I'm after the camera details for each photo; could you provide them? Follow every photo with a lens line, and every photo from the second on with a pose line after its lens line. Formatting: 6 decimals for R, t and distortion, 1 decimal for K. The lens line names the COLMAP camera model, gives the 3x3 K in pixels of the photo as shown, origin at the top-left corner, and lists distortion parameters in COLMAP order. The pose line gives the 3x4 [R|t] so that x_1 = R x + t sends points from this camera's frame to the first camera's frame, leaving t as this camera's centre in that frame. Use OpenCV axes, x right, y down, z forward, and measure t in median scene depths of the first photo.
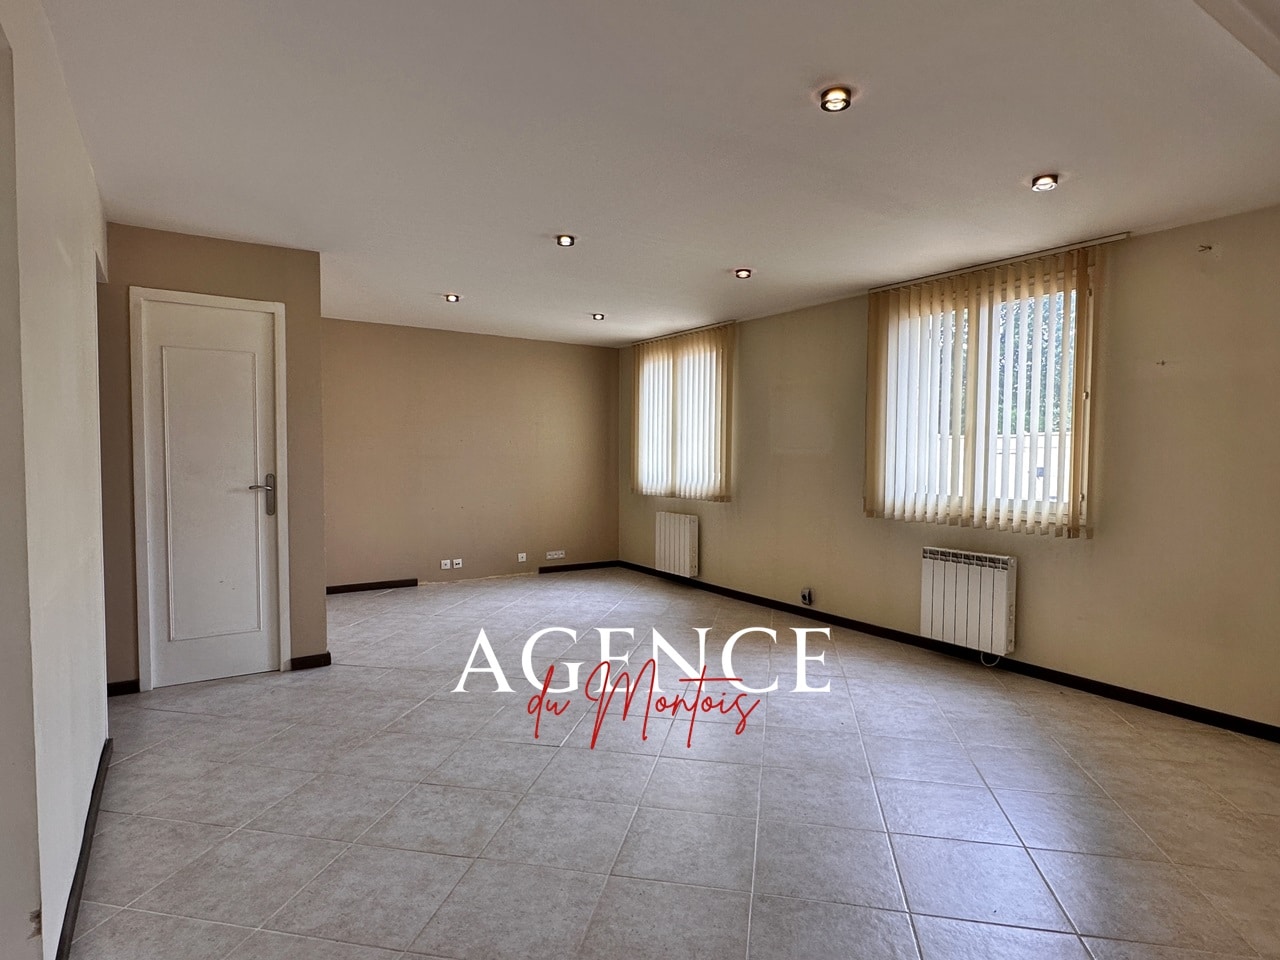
lens RADIAL K [[716.4, 0, 638.8], [0, 716.4, 484.7], [0, 0, 1]] dist [-0.005206, 0.000963]
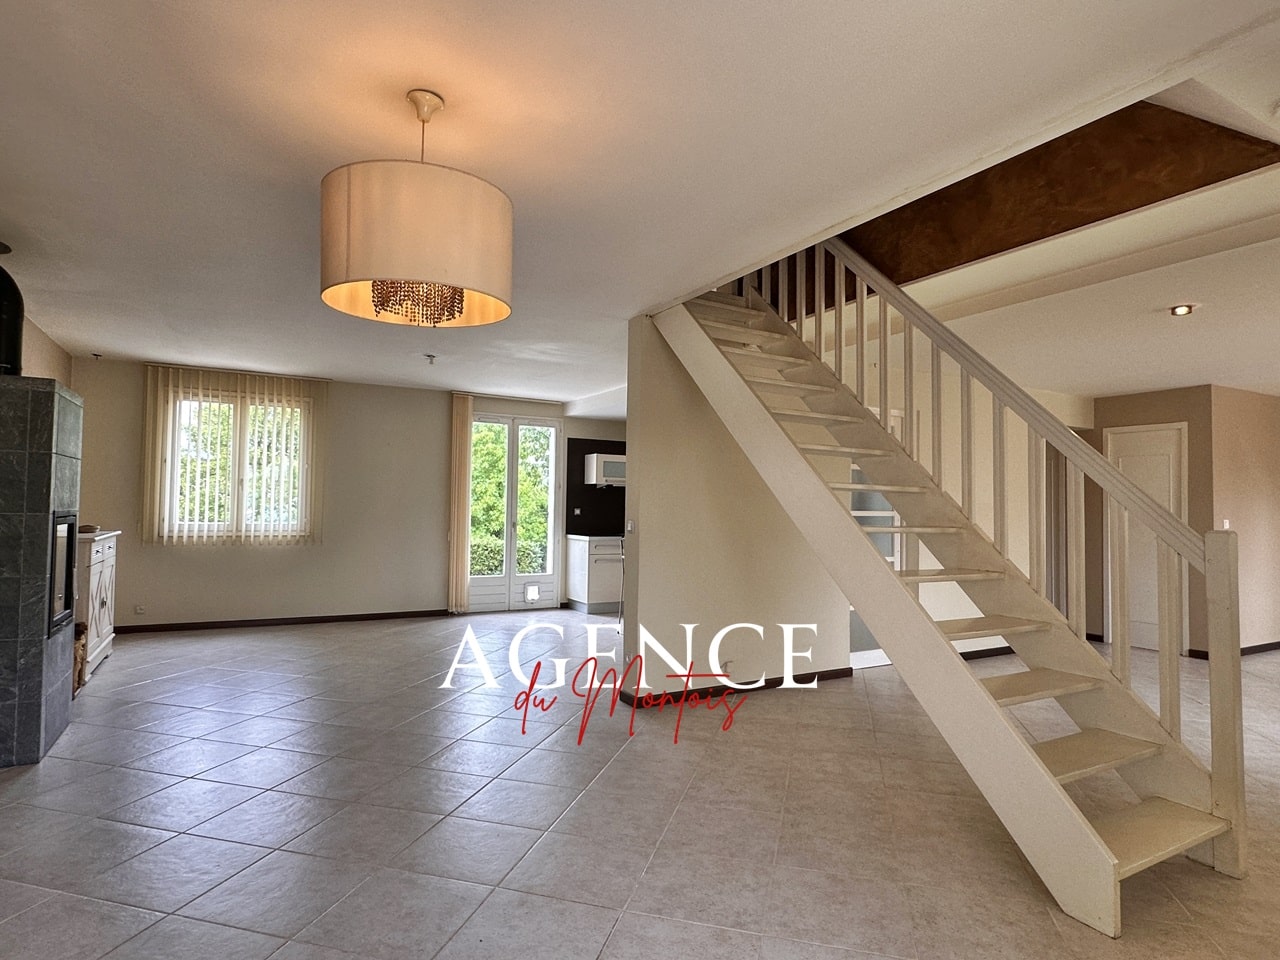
lens RADIAL K [[716.4, 0, 639.1], [0, 716.4, 479.3], [0, 0, 1]] dist [-0.005206, 0.000963]
pose [[-0.064650, -0.046599, -0.996819, 1.148233], [-0.067114, 0.996850, -0.042248, 0.023456], [0.995649, 0.064169, -0.067574, -0.096699]]
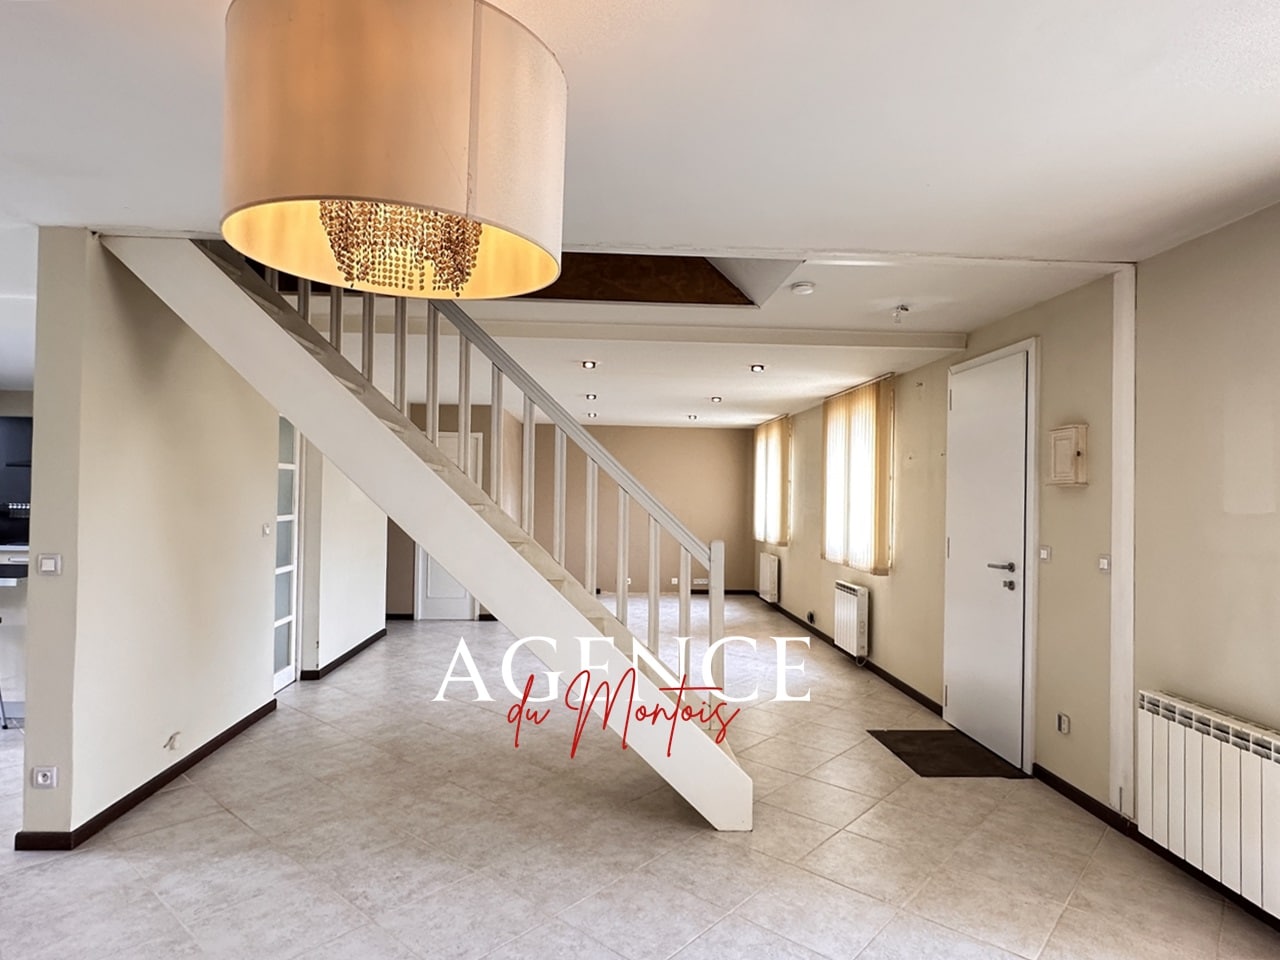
lens RADIAL K [[716.4, 0, 648.3], [0, 716.4, 486.0], [0, 0, 1]] dist [-0.005206, 0.000963]
pose [[0.867492, -0.001476, -0.497449, 0.880628], [-0.032621, 0.997674, -0.059849, -0.004068], [0.496380, 0.068146, 0.865426, -0.496101]]
